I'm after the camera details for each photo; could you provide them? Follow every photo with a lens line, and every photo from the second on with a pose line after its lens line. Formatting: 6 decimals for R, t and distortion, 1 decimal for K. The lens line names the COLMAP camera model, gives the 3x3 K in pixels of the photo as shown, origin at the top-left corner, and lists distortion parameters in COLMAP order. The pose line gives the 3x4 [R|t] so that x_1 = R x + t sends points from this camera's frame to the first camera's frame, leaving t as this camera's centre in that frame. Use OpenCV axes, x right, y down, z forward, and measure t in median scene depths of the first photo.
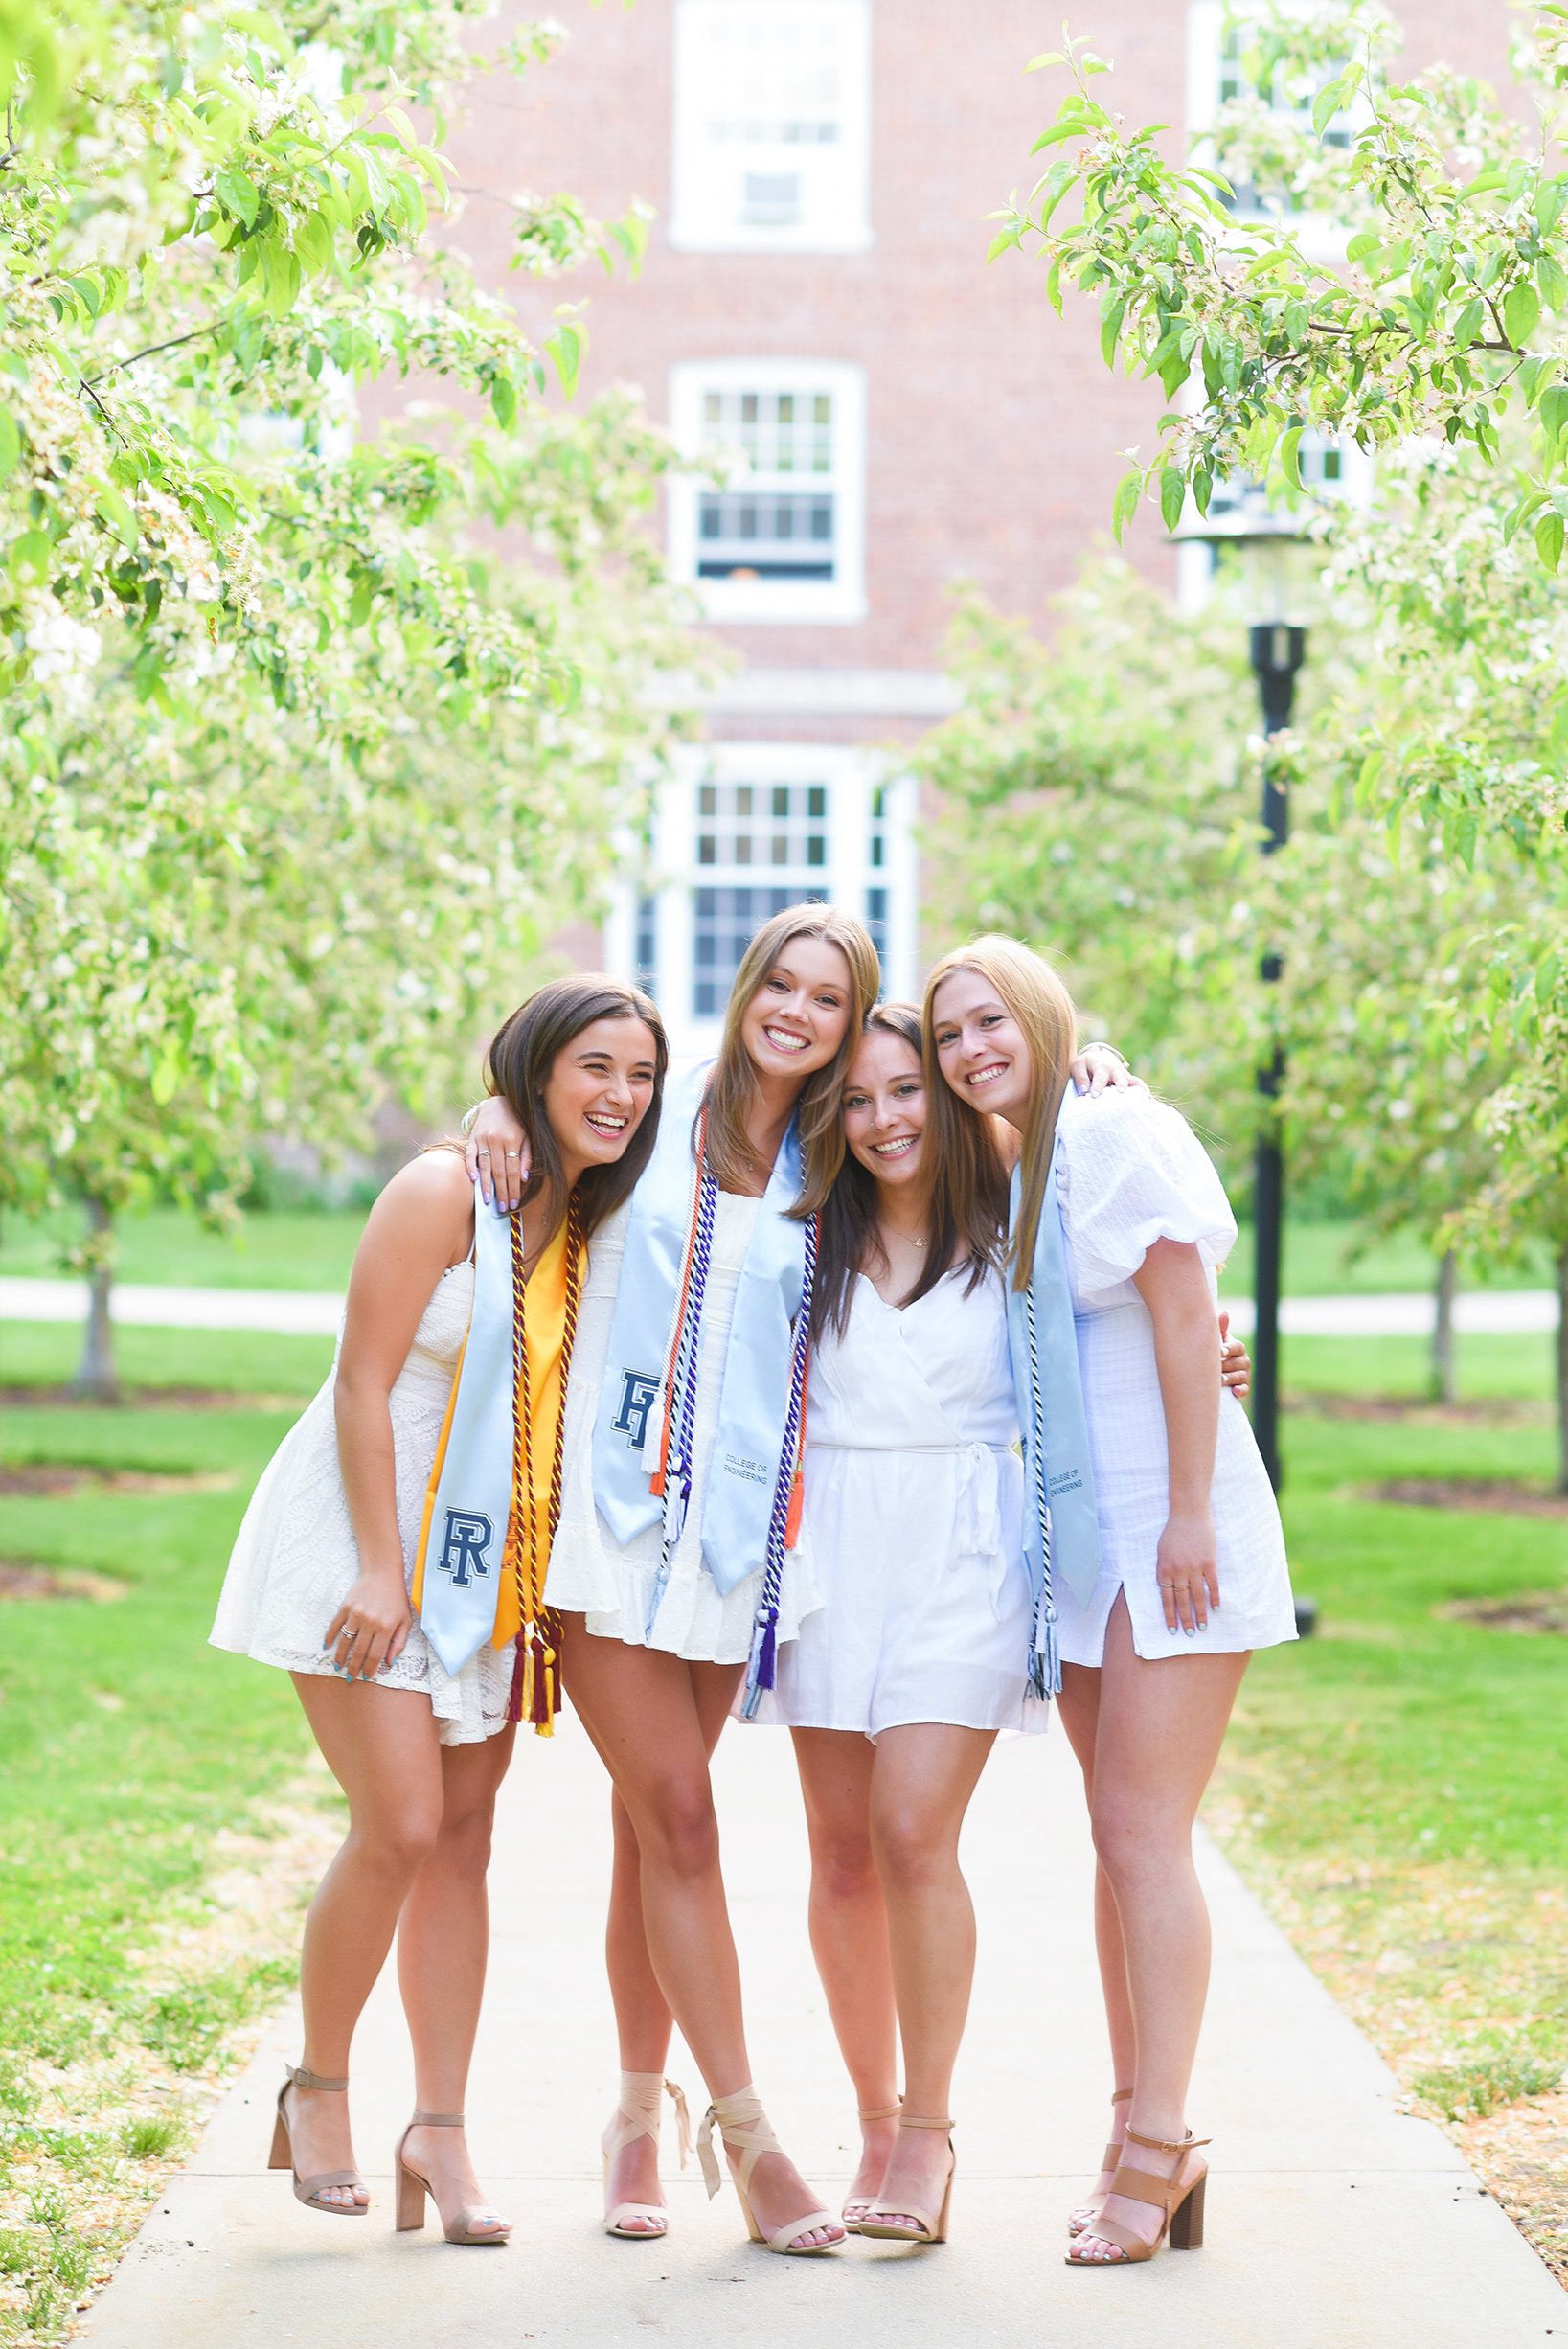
lens RADIAL K [[6748.7, 0, 822.6], [0, 6748.7, 1202.3], [0, 0, 1]] dist [-0.035232, 0.537442]
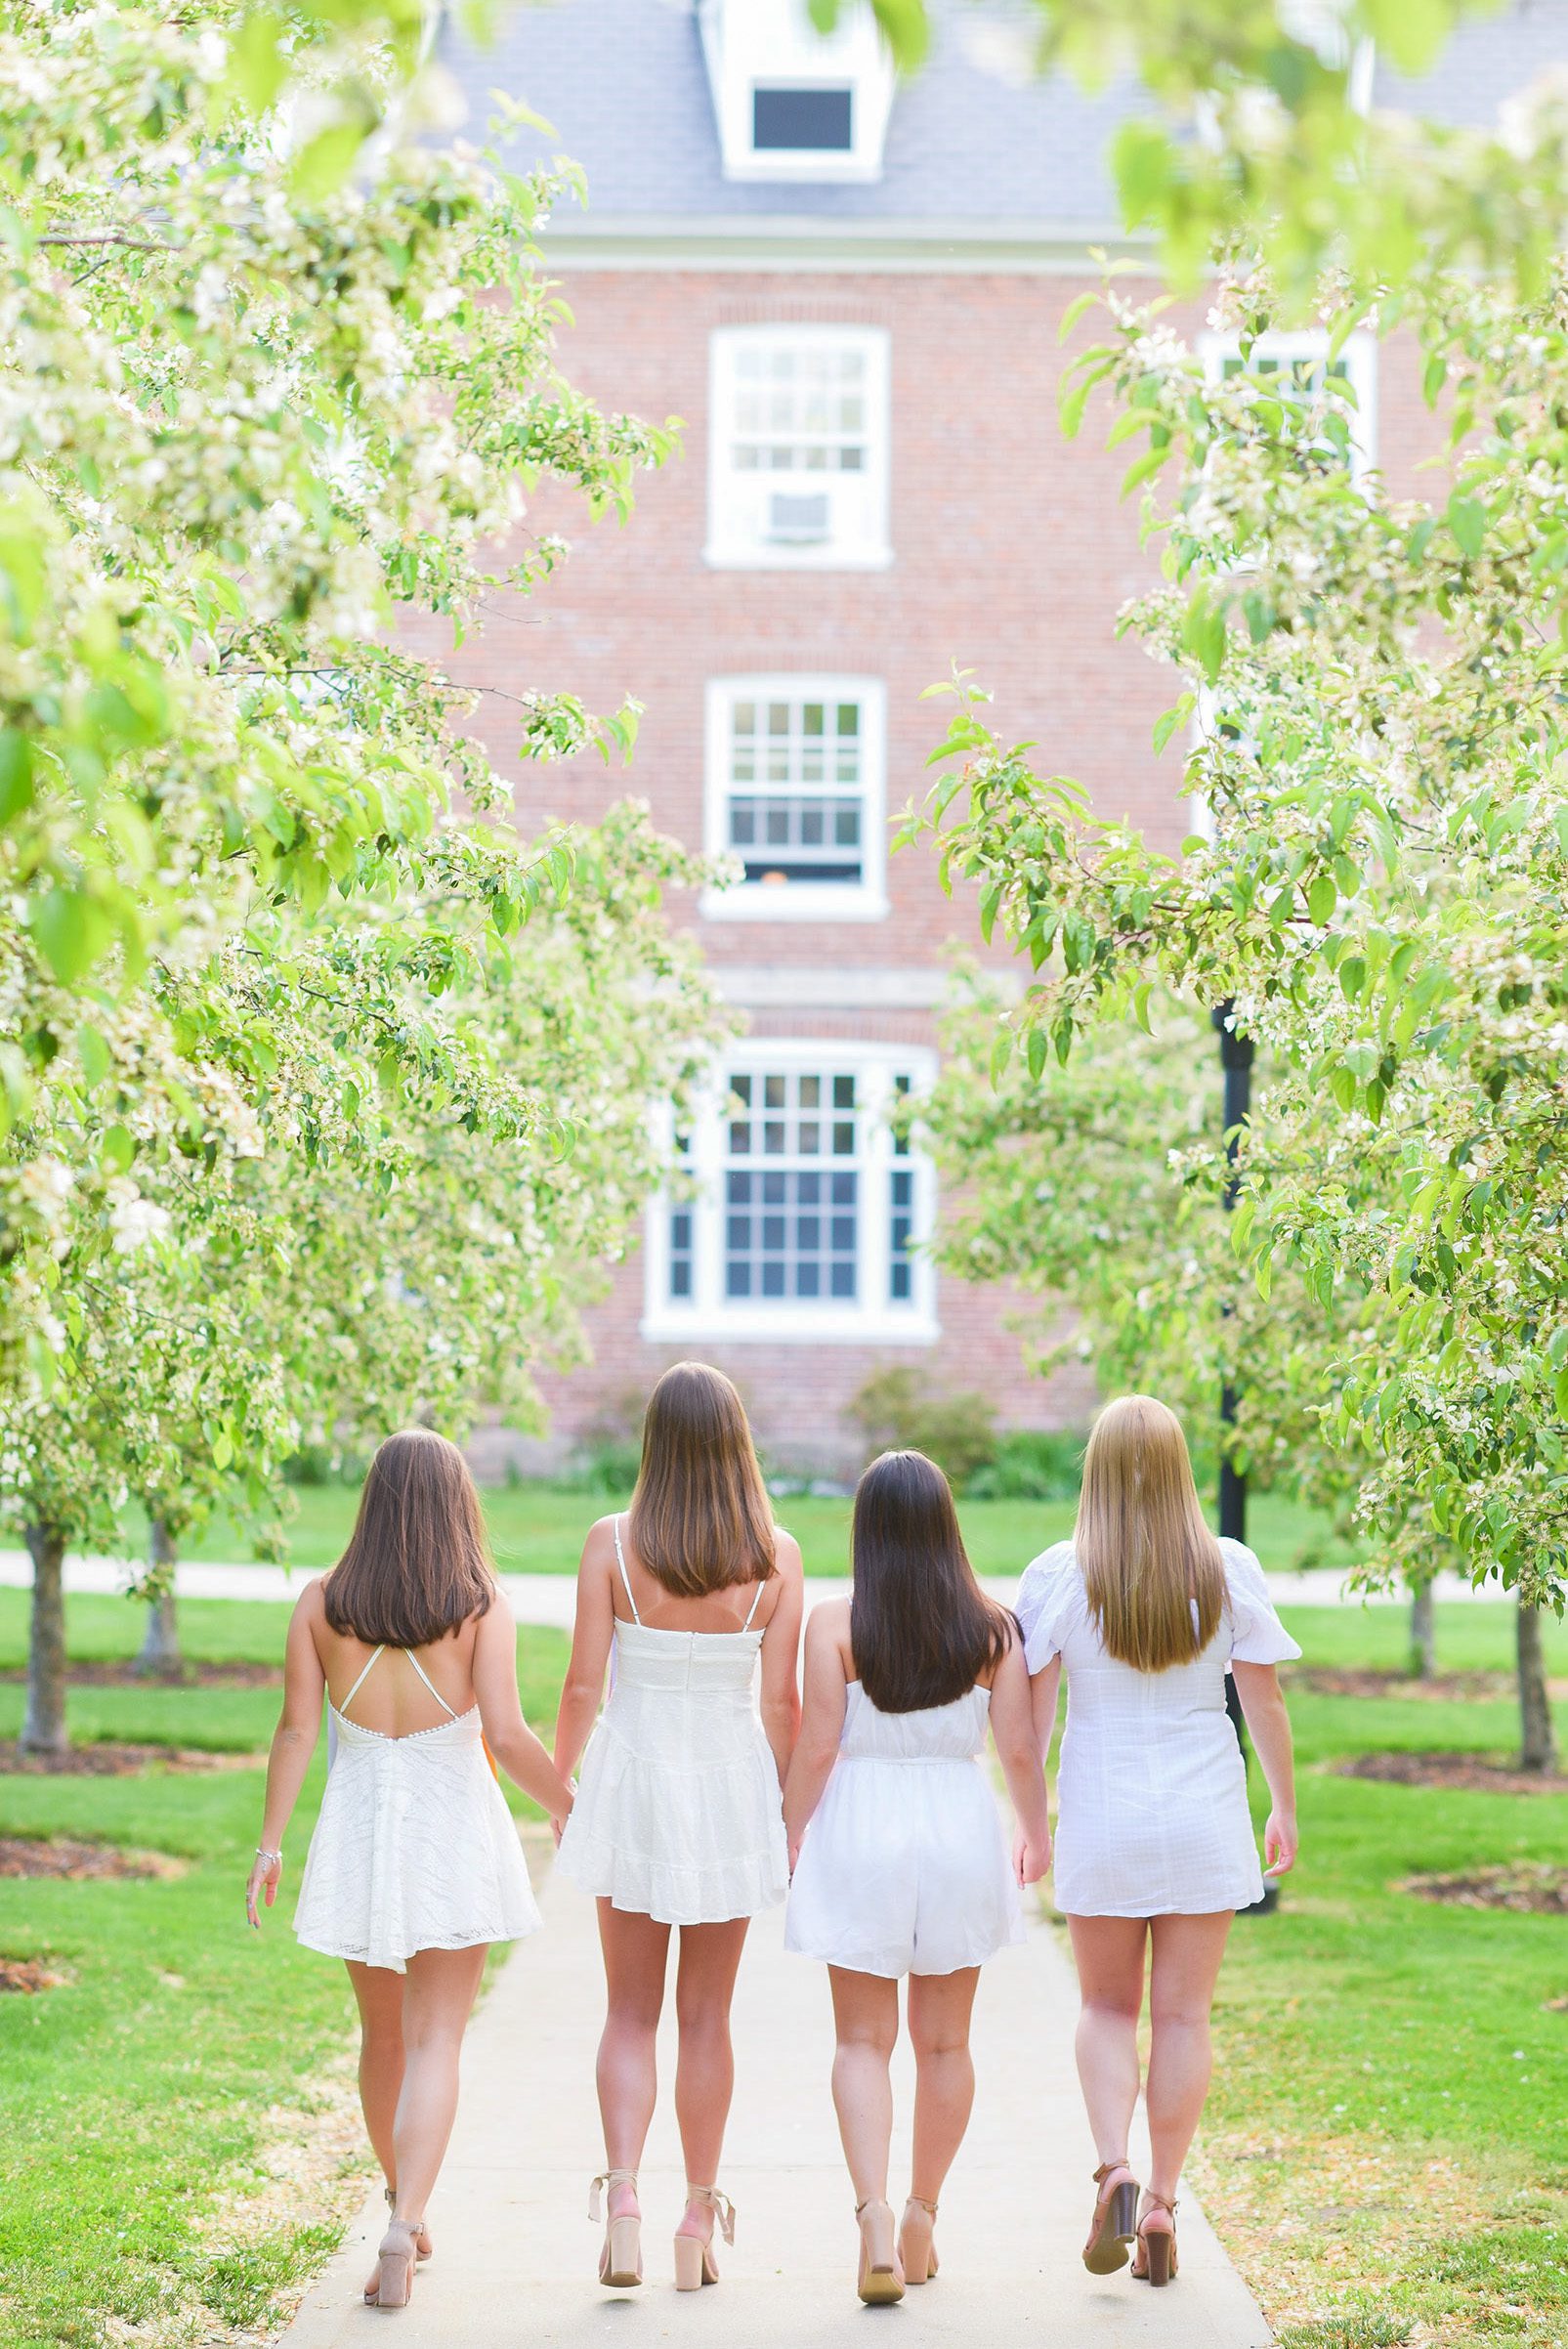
lens RADIAL K [[6812.2, 0, 741.8], [0, 6812.2, 1149.4], [0, 0, 1]] dist [-0.070988, 0.801401]
pose [[0.999758, -0.003563, -0.021698, 0.015737], [0.002727, 0.999256, -0.038461, -0.024338], [0.021819, 0.038393, 0.999024, -0.152763]]
